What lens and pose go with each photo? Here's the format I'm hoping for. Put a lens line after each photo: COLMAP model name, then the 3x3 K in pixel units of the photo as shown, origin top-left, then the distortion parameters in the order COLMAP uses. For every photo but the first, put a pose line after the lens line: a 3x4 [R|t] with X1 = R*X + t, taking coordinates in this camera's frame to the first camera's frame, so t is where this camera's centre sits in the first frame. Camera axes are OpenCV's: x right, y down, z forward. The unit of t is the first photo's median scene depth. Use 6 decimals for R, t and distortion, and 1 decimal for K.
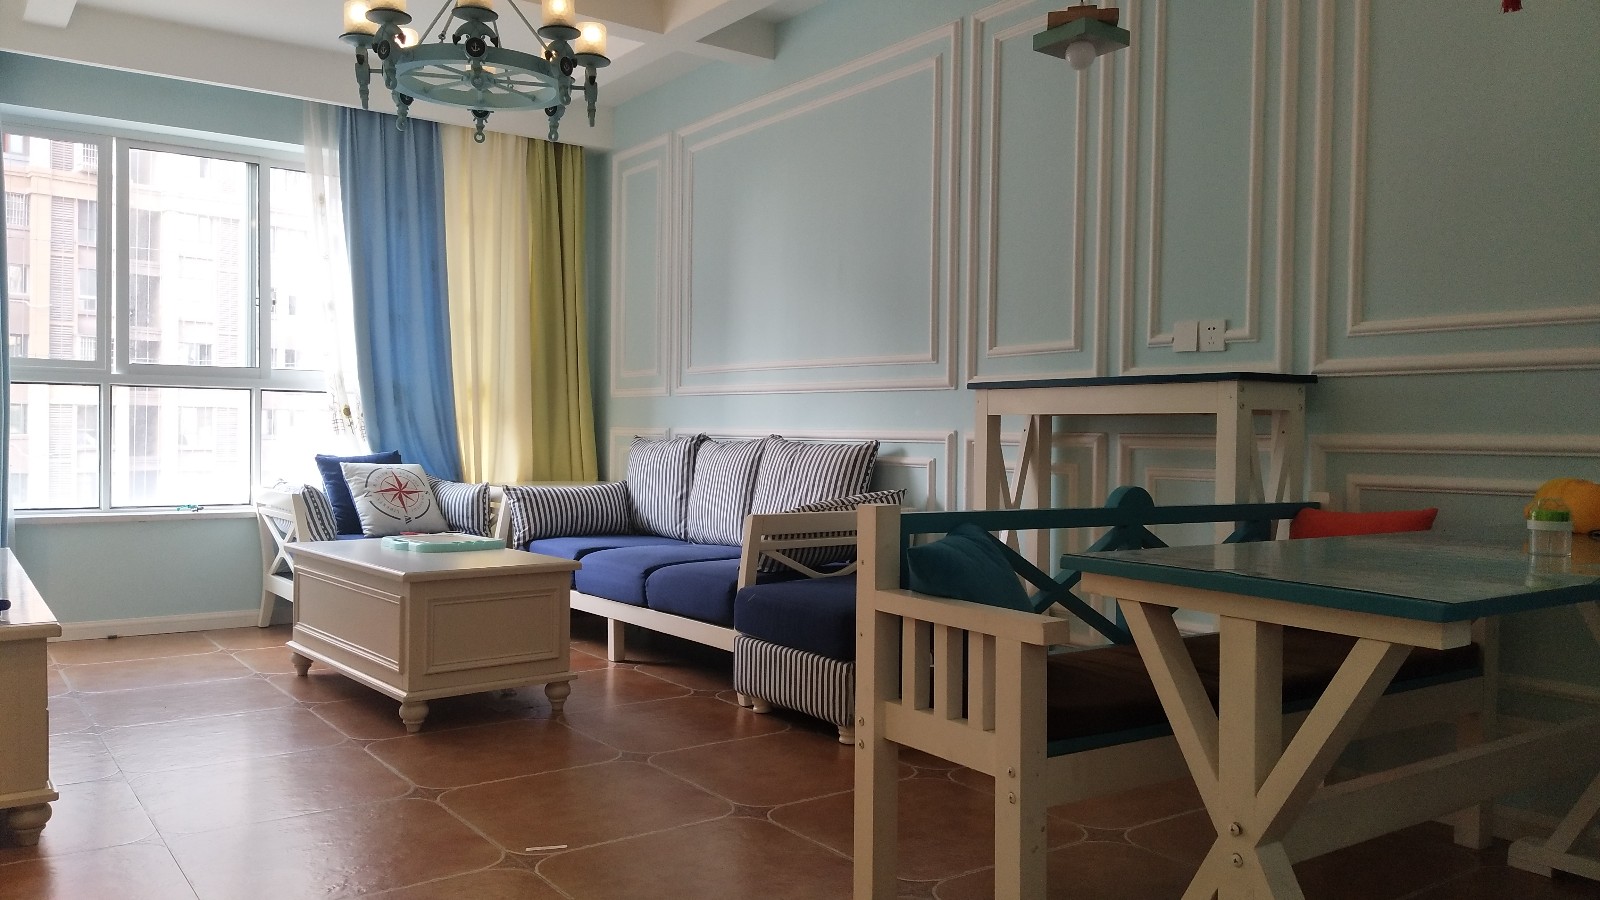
lens RADIAL K [[1202.1, 0, 791.2], [0, 1202.1, 445.0], [0, 0, 1]] dist [0.042011, -0.029428]
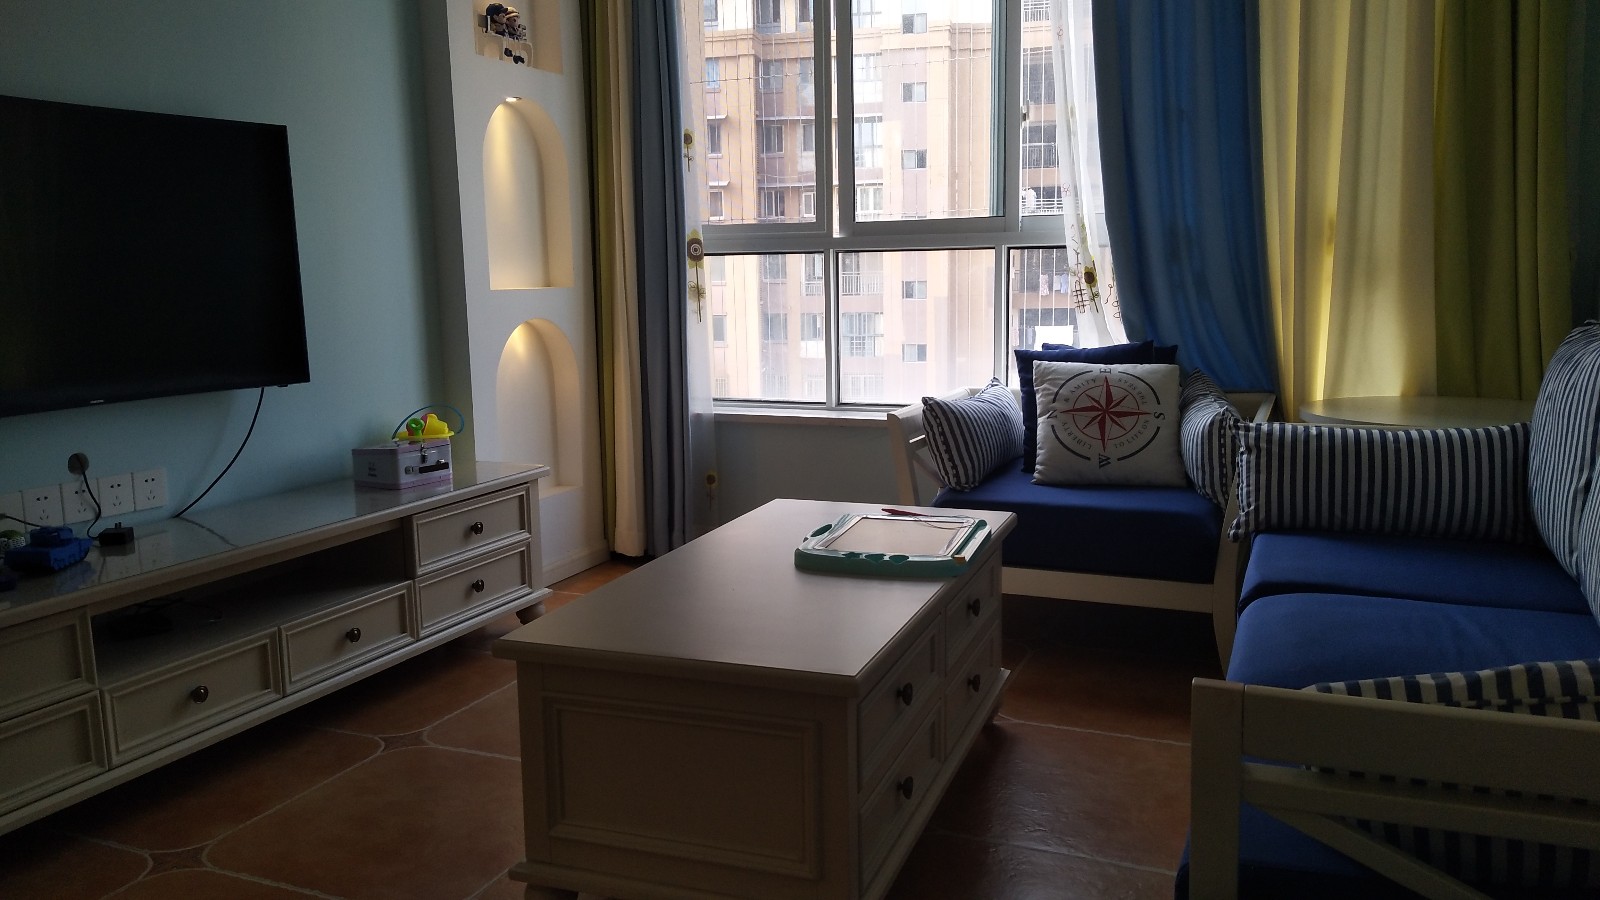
lens RADIAL K [[1202.1, 0, 798.2], [0, 1202.1, 456.7], [0, 0, 1]] dist [0.042011, -0.029428]
pose [[0.534122, 0.104688, -0.838900, 0.099200], [0.010305, 0.991423, 0.130283, -0.019197], [0.845345, -0.078231, 0.528462, 0.555534]]
